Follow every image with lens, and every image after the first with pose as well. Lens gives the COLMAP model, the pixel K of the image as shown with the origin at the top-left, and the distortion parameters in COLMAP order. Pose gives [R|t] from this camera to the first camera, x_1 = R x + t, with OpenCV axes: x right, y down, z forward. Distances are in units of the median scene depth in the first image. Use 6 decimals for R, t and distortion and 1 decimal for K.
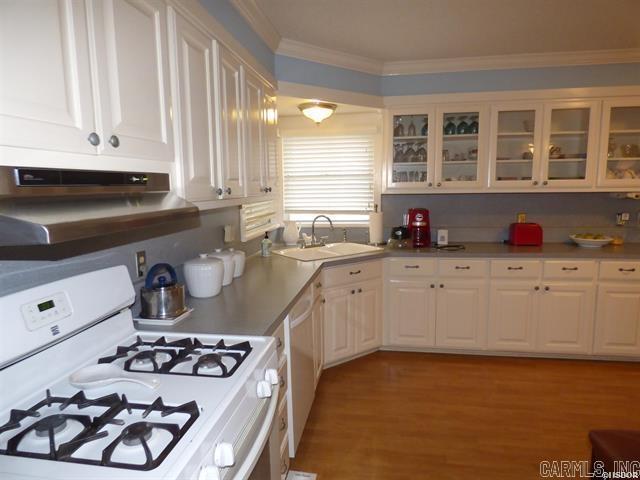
lens RADIAL K [[374.7, 0, 339.9], [0, 374.7, 240.5], [0, 0, 1]] dist [-0.001290, -0.000362]
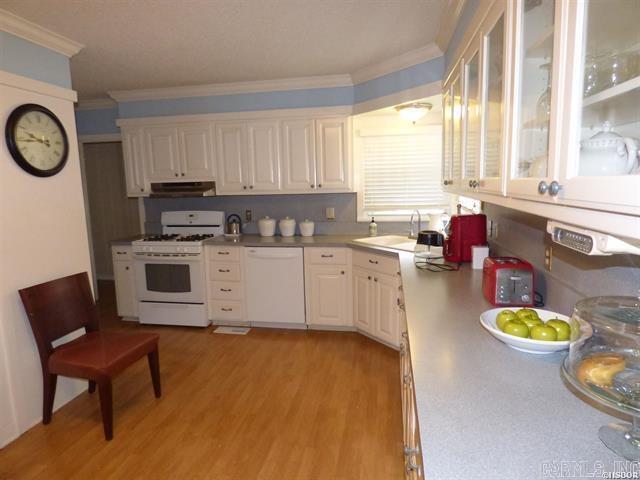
lens RADIAL K [[393.9, 0, 301.3], [0, 393.9, 228.5], [0, 0, 1]] dist [0.033941, 0.000224]
pose [[-0.089709, 0.126845, -0.987858, 1.107549], [-0.110417, 0.984476, 0.136438, -0.135271], [0.989828, 0.121316, -0.074310, 0.800610]]
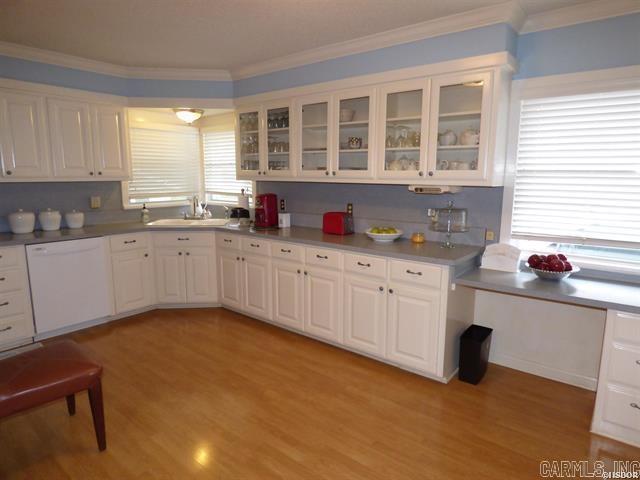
lens RADIAL K [[393.9, 0, 301.3], [0, 393.9, 228.5], [0, 0, 1]] dist [0.033941, 0.000224]
pose [[0.828681, 0.093668, -0.551827, 1.059291], [-0.090613, 0.995343, 0.032876, -0.031978], [0.552337, 0.022759, 0.833310, 0.068696]]
